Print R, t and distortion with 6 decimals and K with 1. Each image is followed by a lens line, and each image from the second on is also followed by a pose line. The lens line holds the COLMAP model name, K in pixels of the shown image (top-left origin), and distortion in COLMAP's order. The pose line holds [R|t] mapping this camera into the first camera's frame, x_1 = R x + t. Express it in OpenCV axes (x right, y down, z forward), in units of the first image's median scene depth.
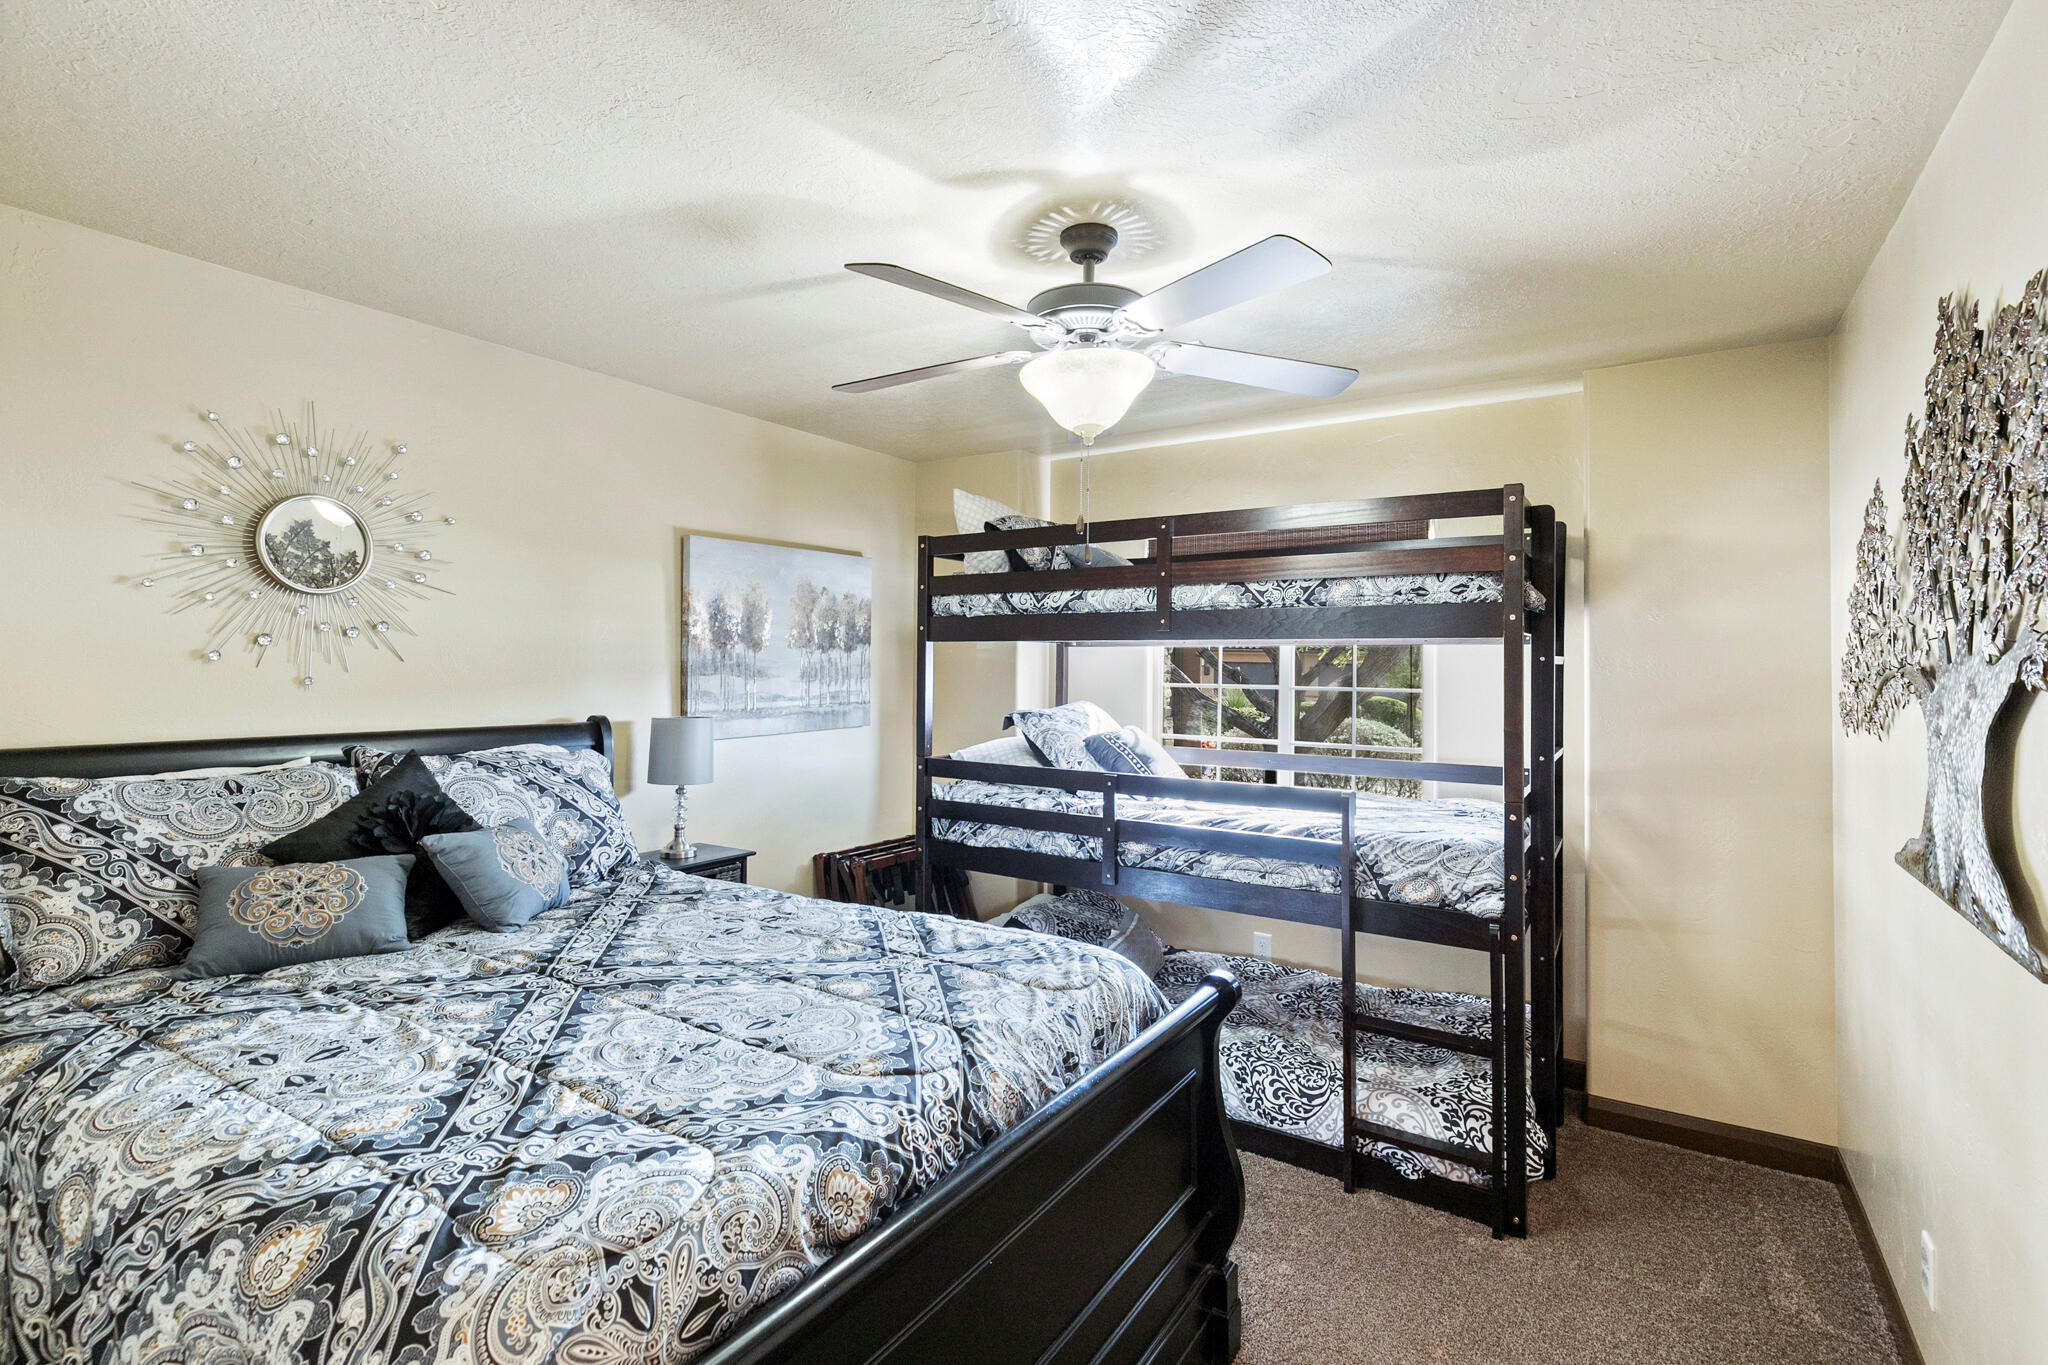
lens RADIAL K [[944.8, 0, 1019.7], [0, 944.8, 673.1], [0, 0, 1]] dist [0.008330, 0.000391]
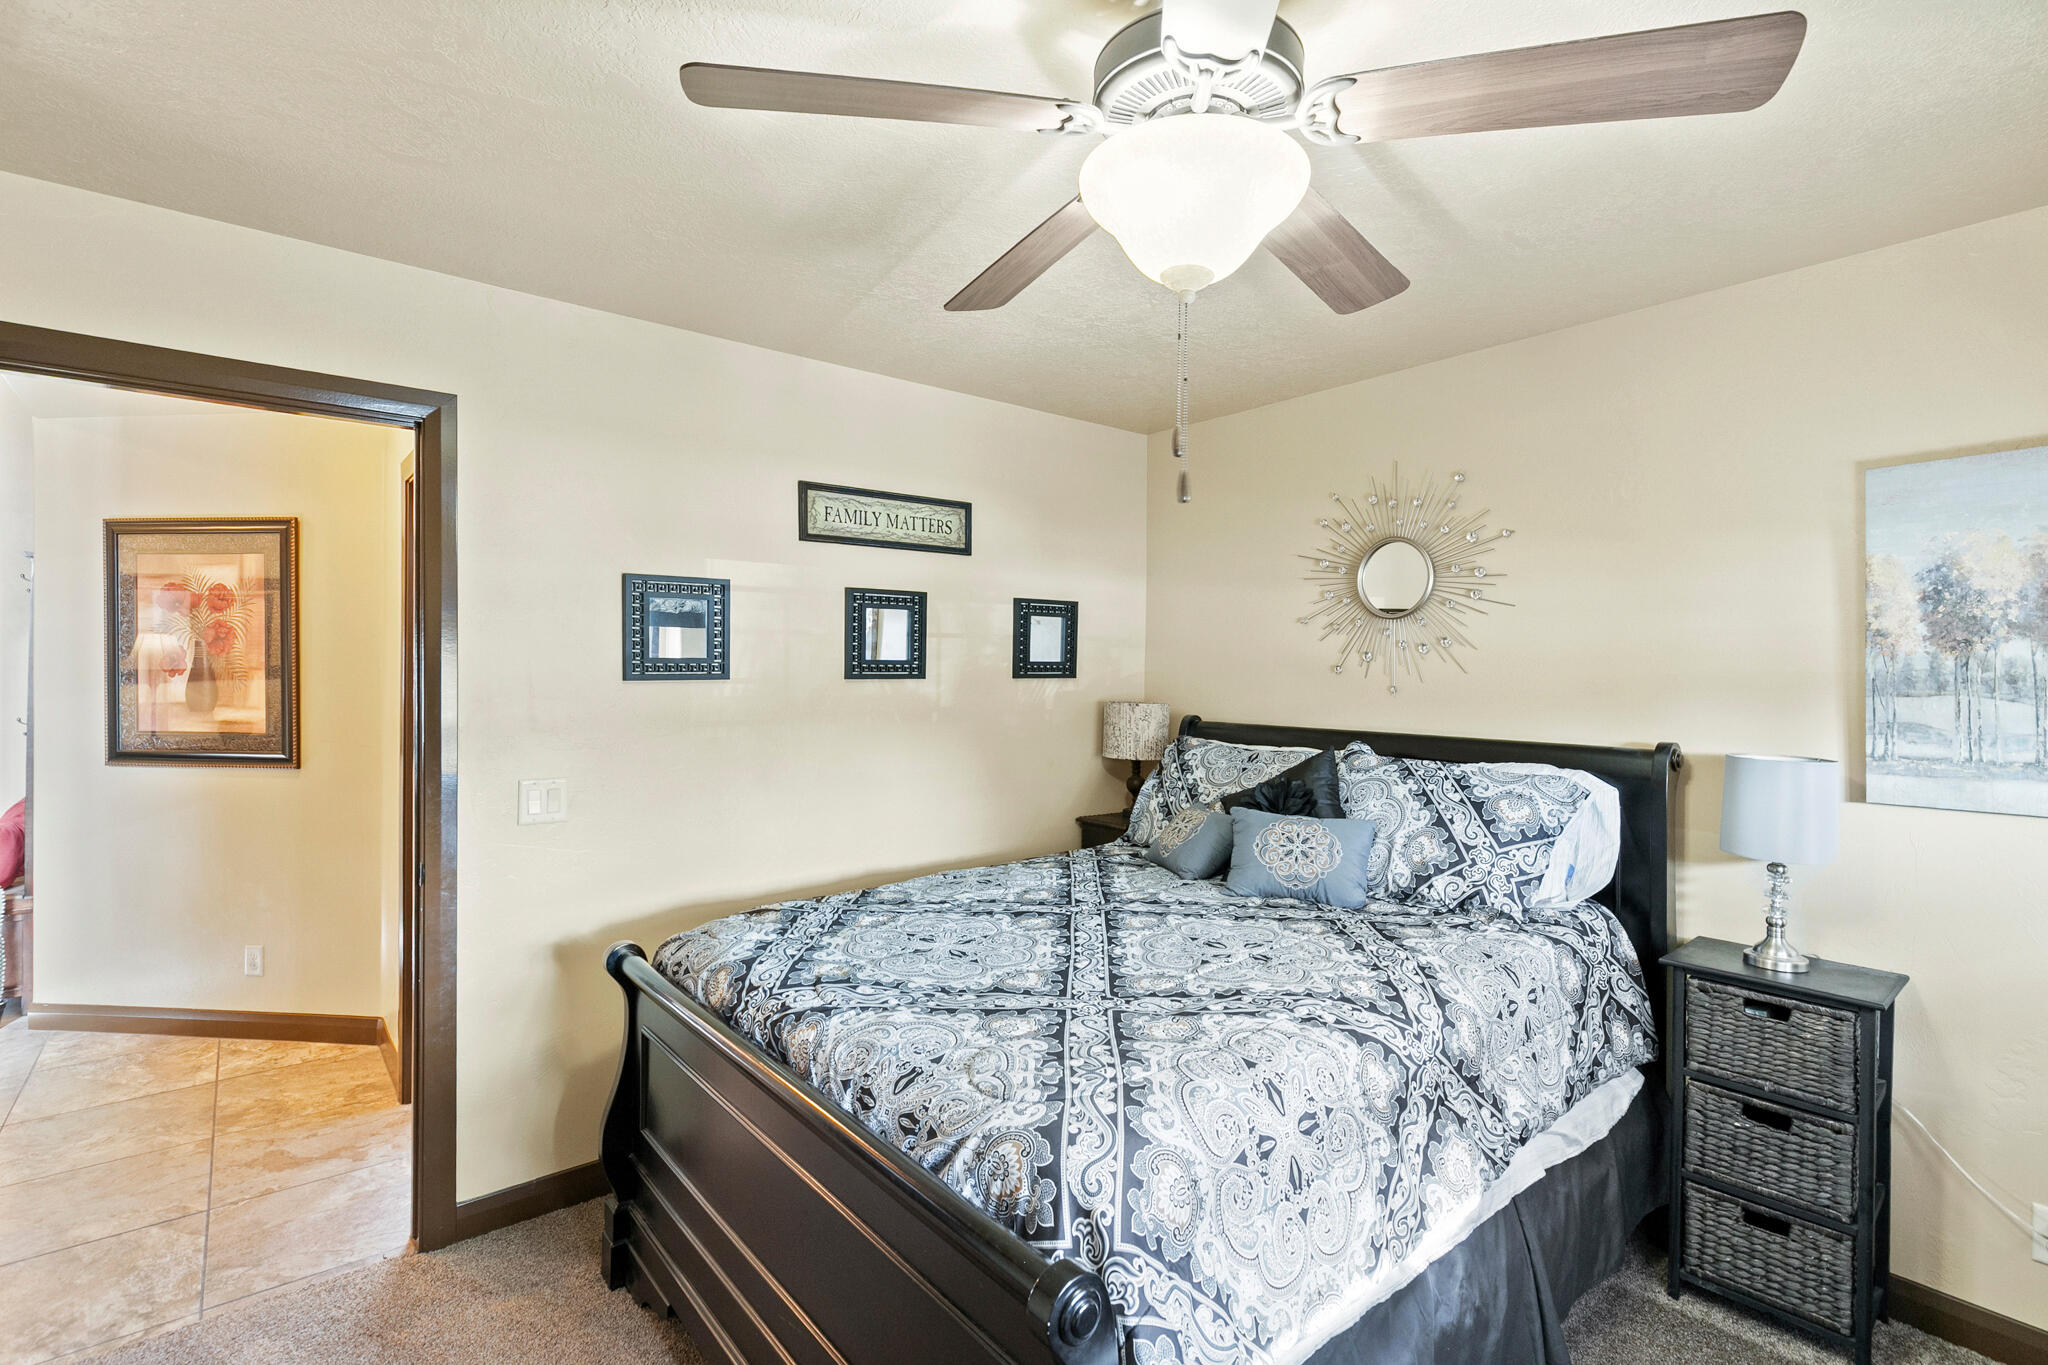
lens RADIAL K [[944.8, 0, 1018.3], [0, 944.8, 680.2], [0, 0, 1]] dist [0.008330, 0.000391]
pose [[-0.296599, -0.001231, -0.955001, 0.591947], [-0.019432, 0.999800, 0.004746, 0.000274], [0.954804, 0.019966, -0.296563, 0.944366]]
